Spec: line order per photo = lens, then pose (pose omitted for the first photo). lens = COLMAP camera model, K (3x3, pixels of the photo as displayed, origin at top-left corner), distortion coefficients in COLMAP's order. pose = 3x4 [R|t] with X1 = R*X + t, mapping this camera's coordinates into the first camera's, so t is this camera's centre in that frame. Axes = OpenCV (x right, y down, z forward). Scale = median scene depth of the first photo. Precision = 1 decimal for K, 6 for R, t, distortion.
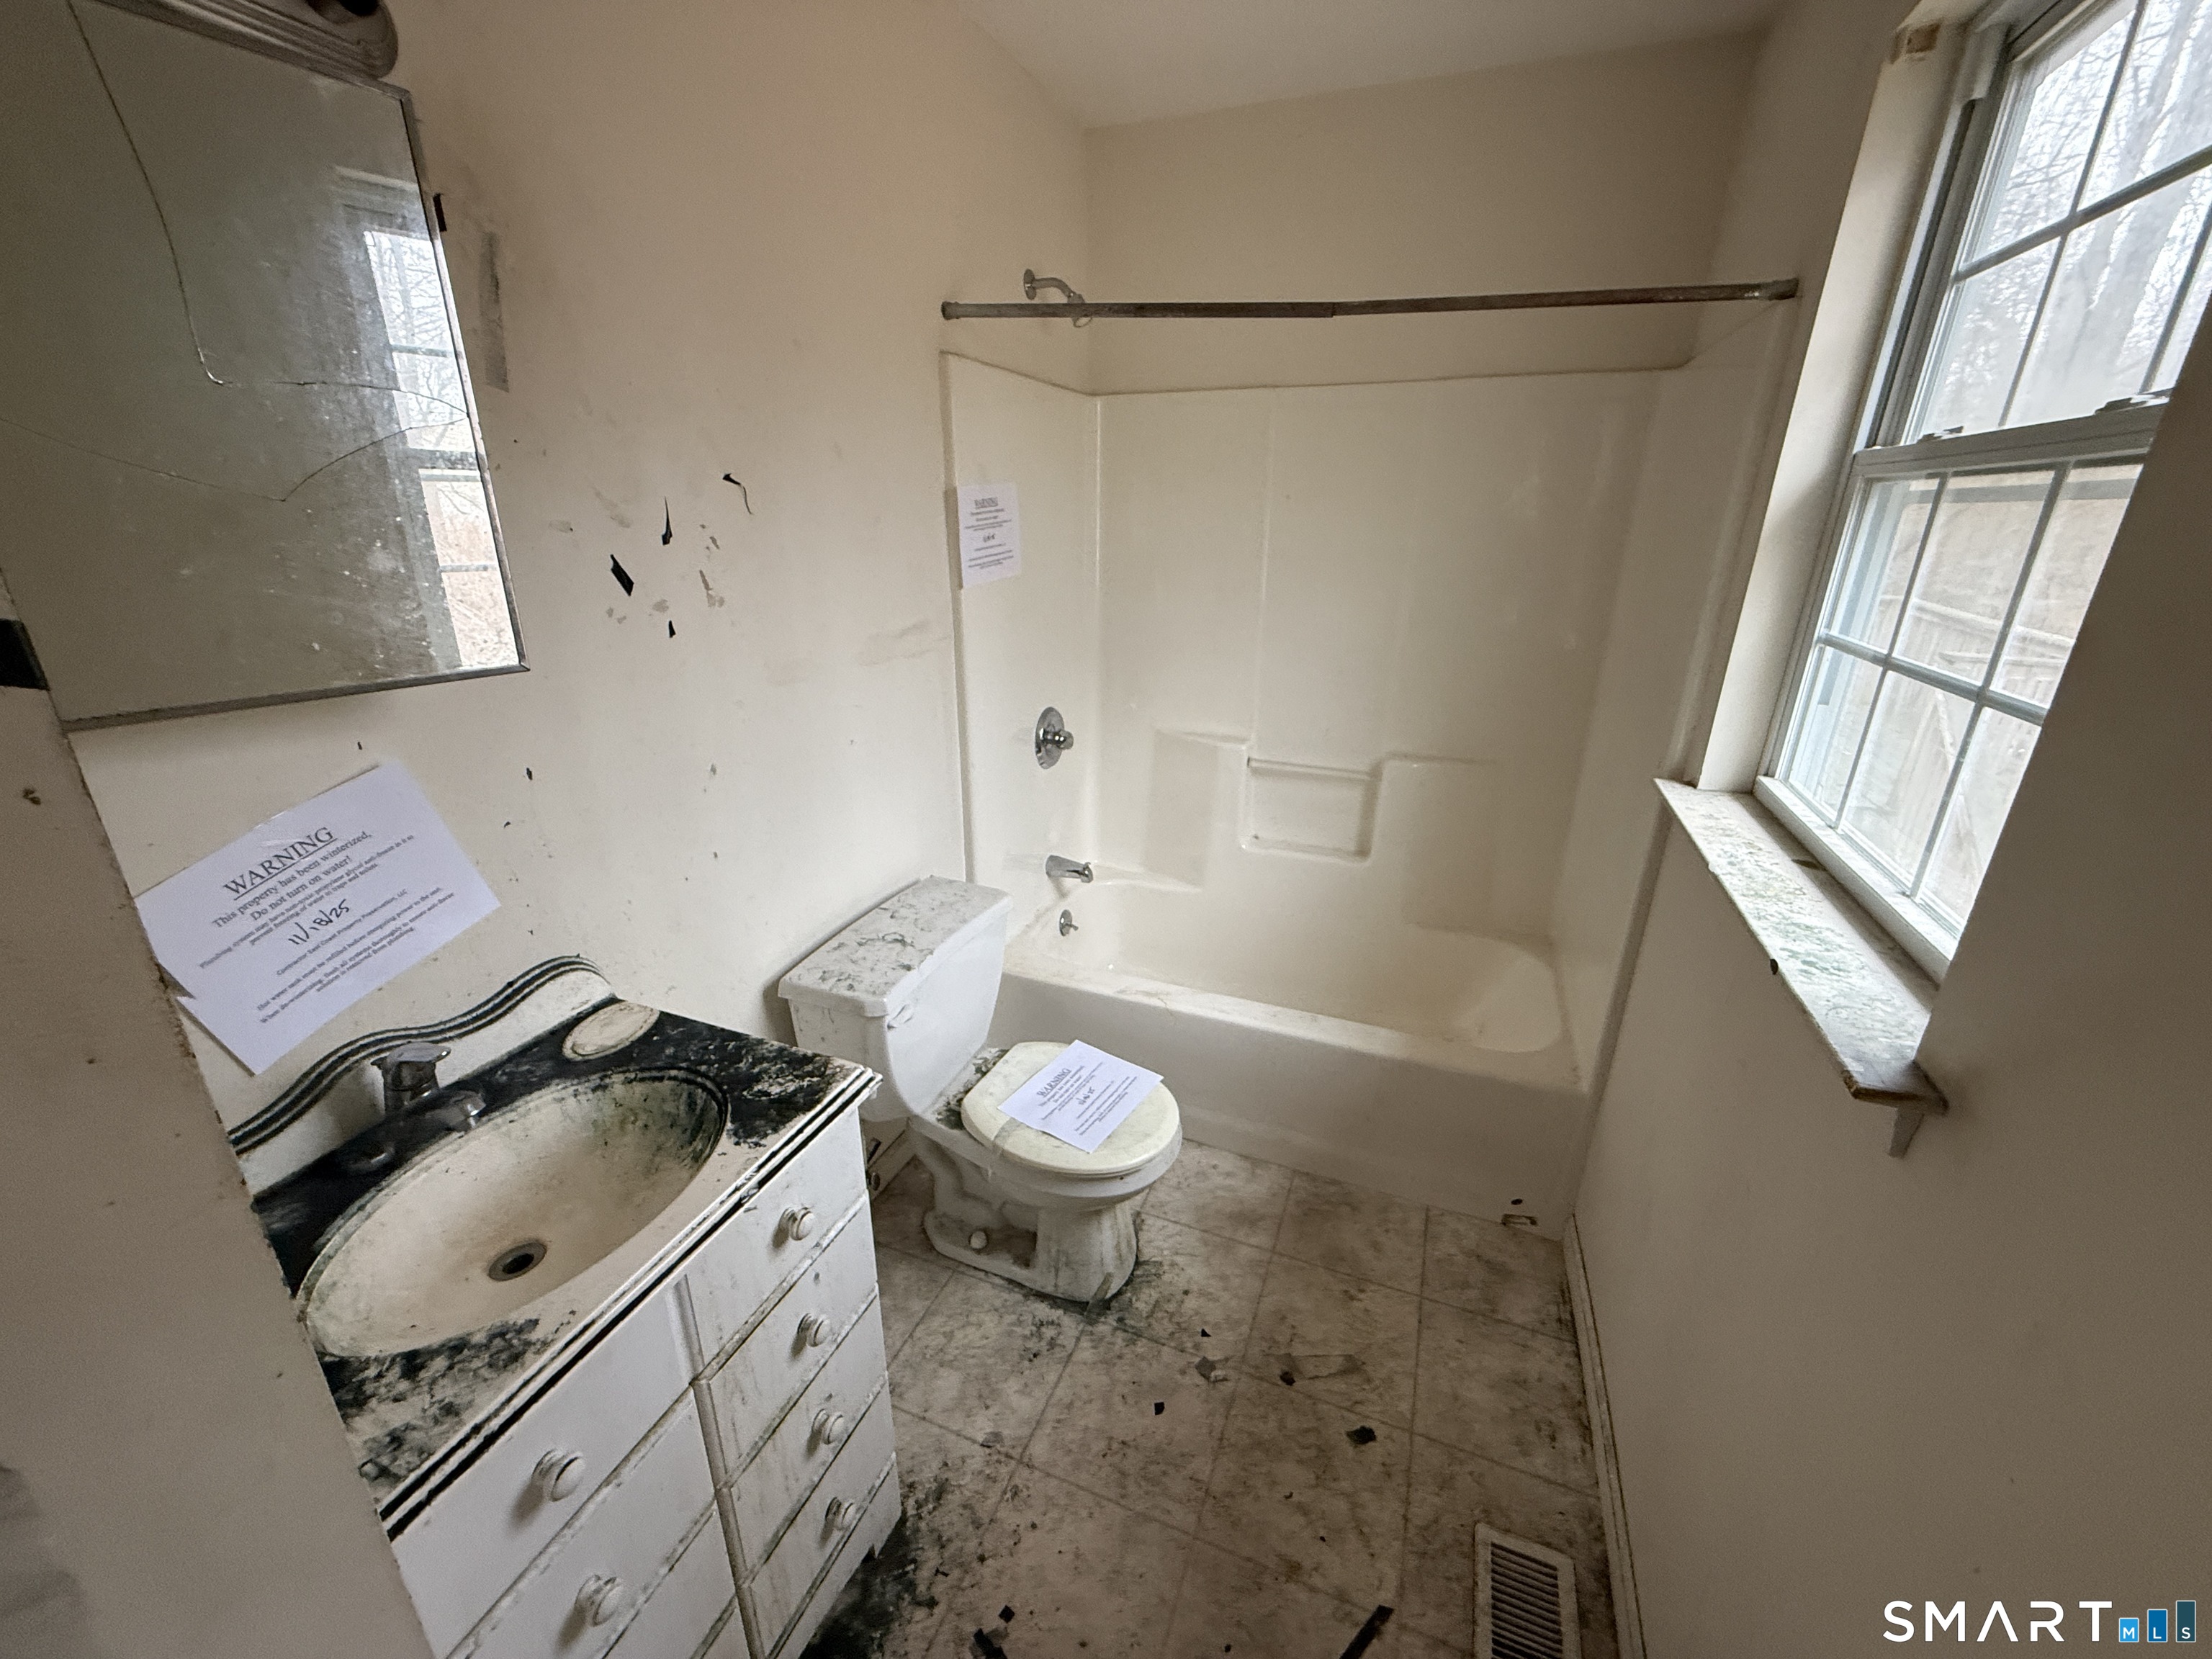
lens RADIAL K [[880.4, 0, 1100.6], [0, 880.4, 828.2], [0, 0, 1]] dist [-0.000402, 0.000504]
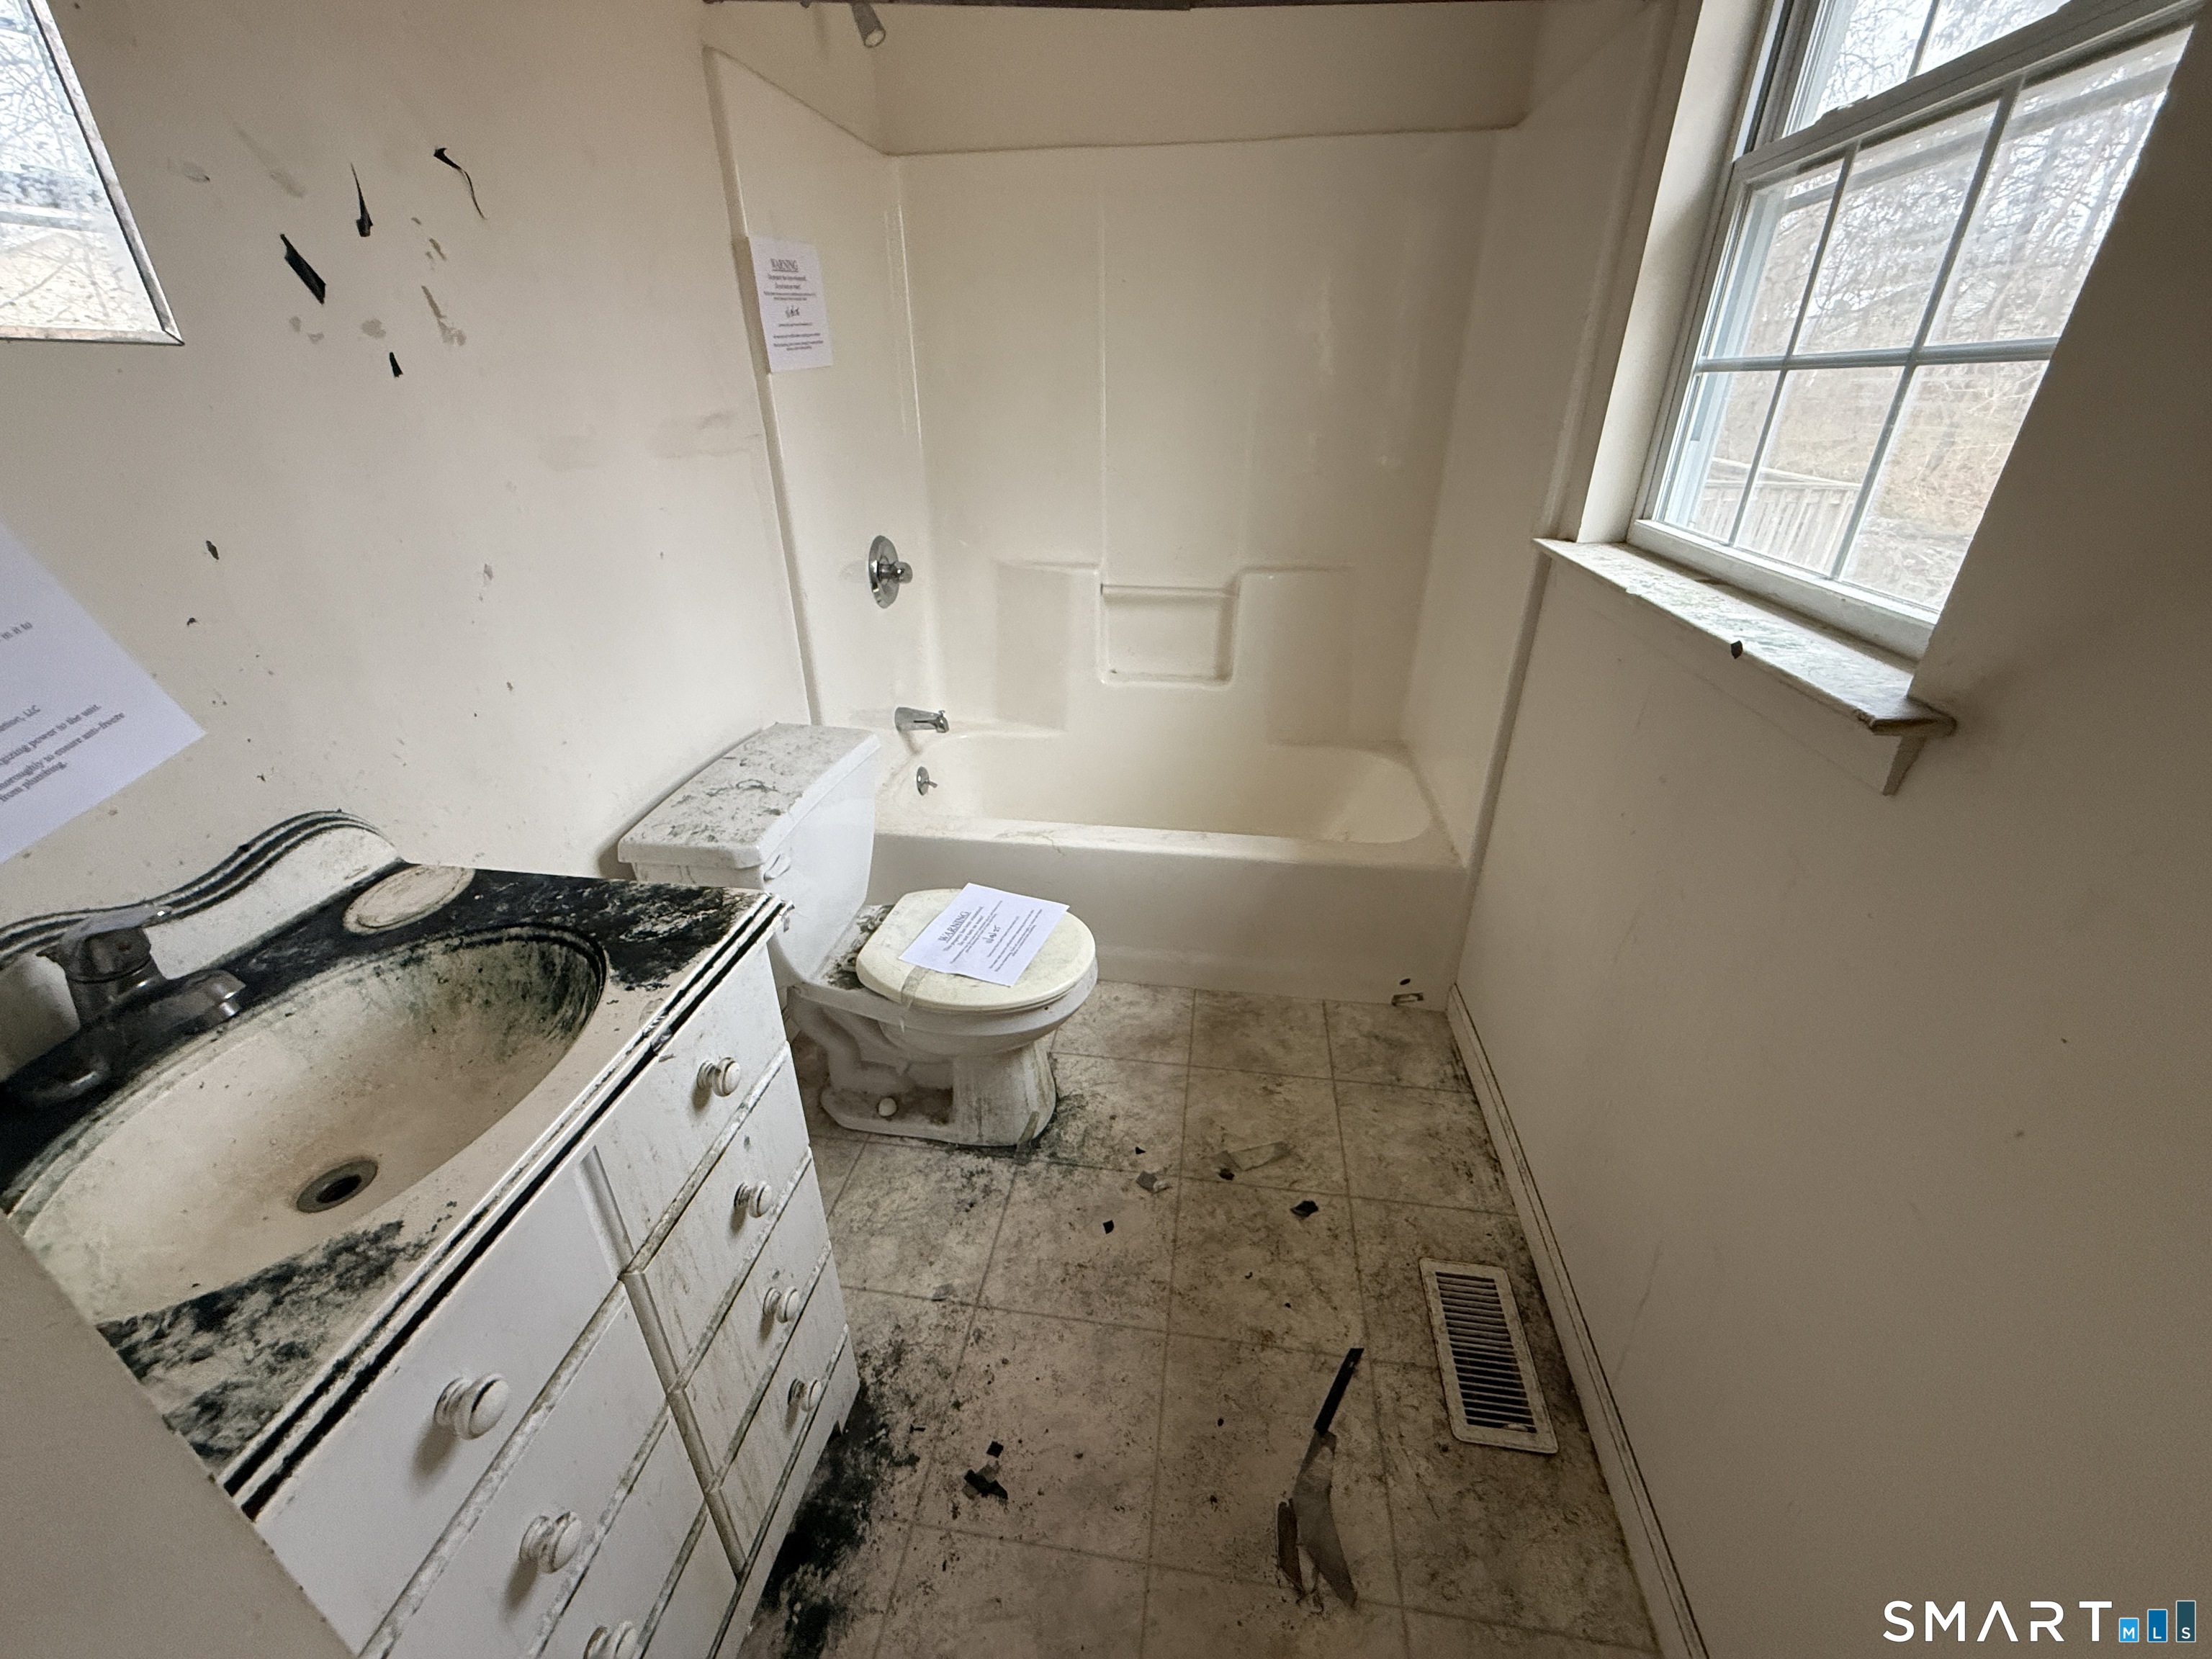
lens RADIAL K [[880.4, 0, 1101.0], [0, 880.4, 827.1], [0, 0, 1]] dist [-0.000402, 0.000504]
pose [[0.971974, -0.114646, 0.205239, -0.111031], [0.089671, 0.987824, 0.127132, 0.115030], [-0.217316, -0.105165, 0.970420, 0.119722]]
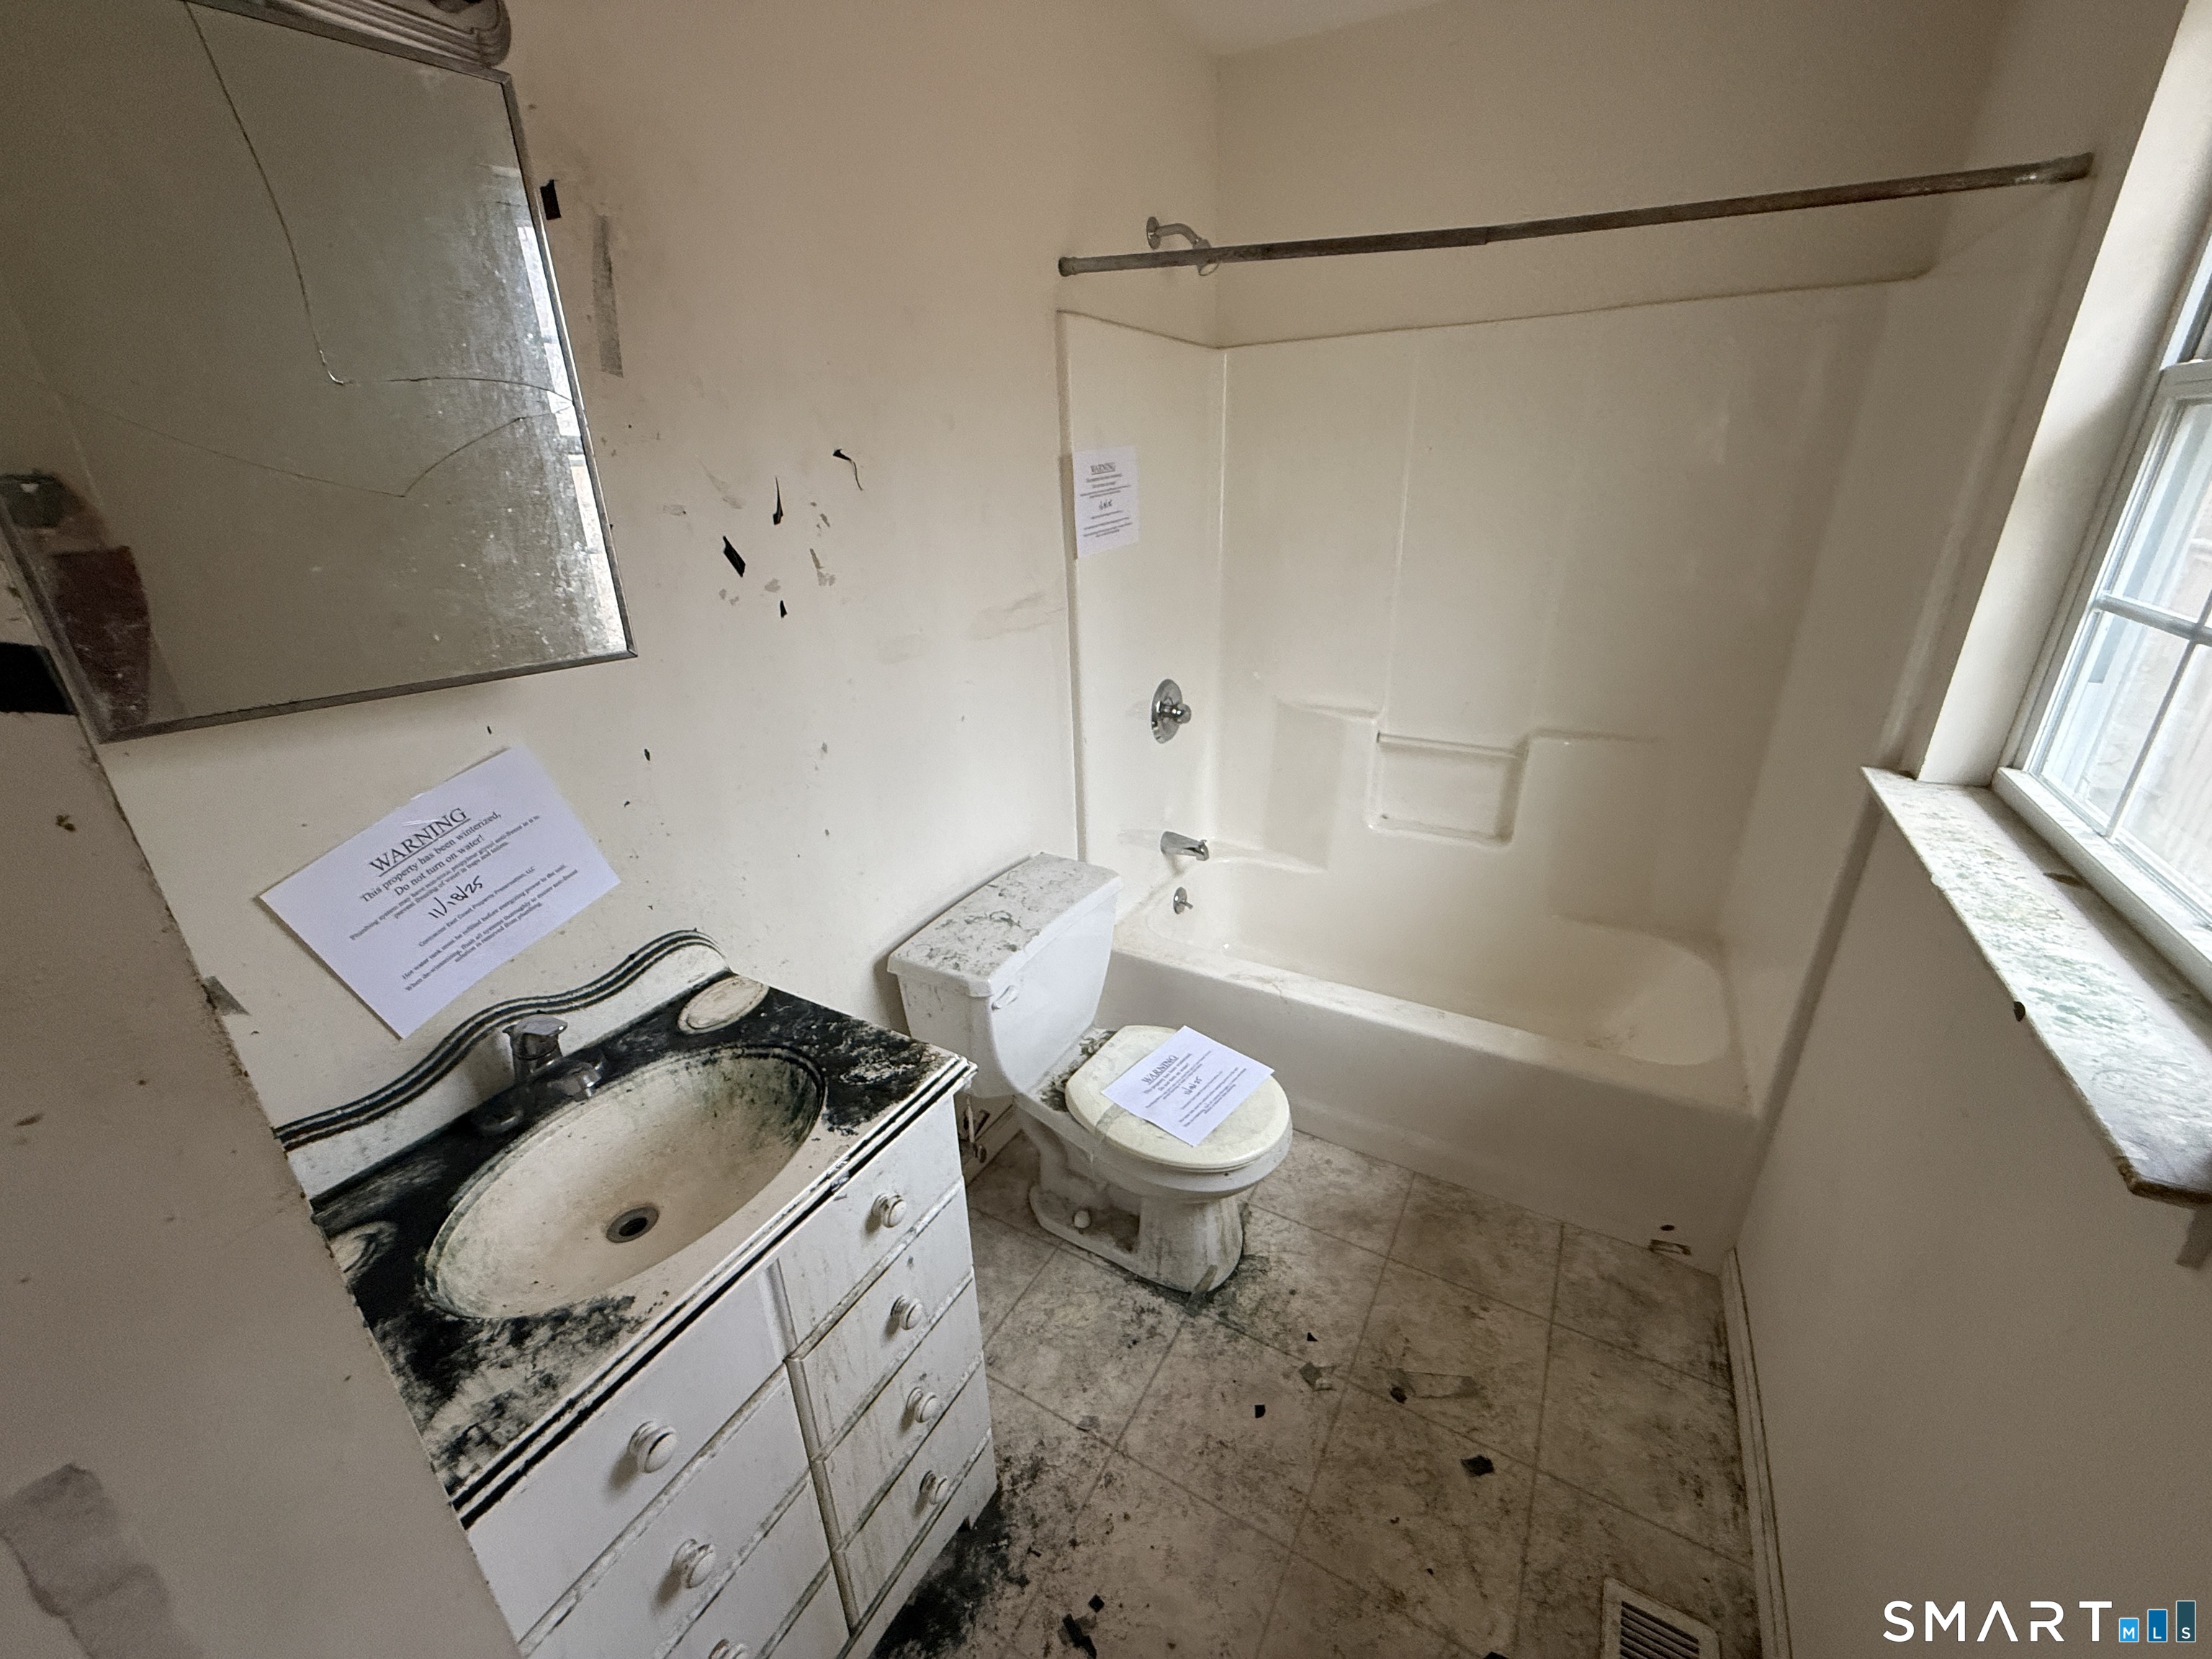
lens RADIAL K [[880.4, 0, 1099.8], [0, 880.4, 828.5], [0, 0, 1]] dist [-0.000402, 0.000504]
pose [[0.989612, 0.022094, -0.142059, 0.019079], [-0.016460, 0.999035, 0.040717, -0.022845], [0.142821, -0.037955, 0.989020, 0.048266]]
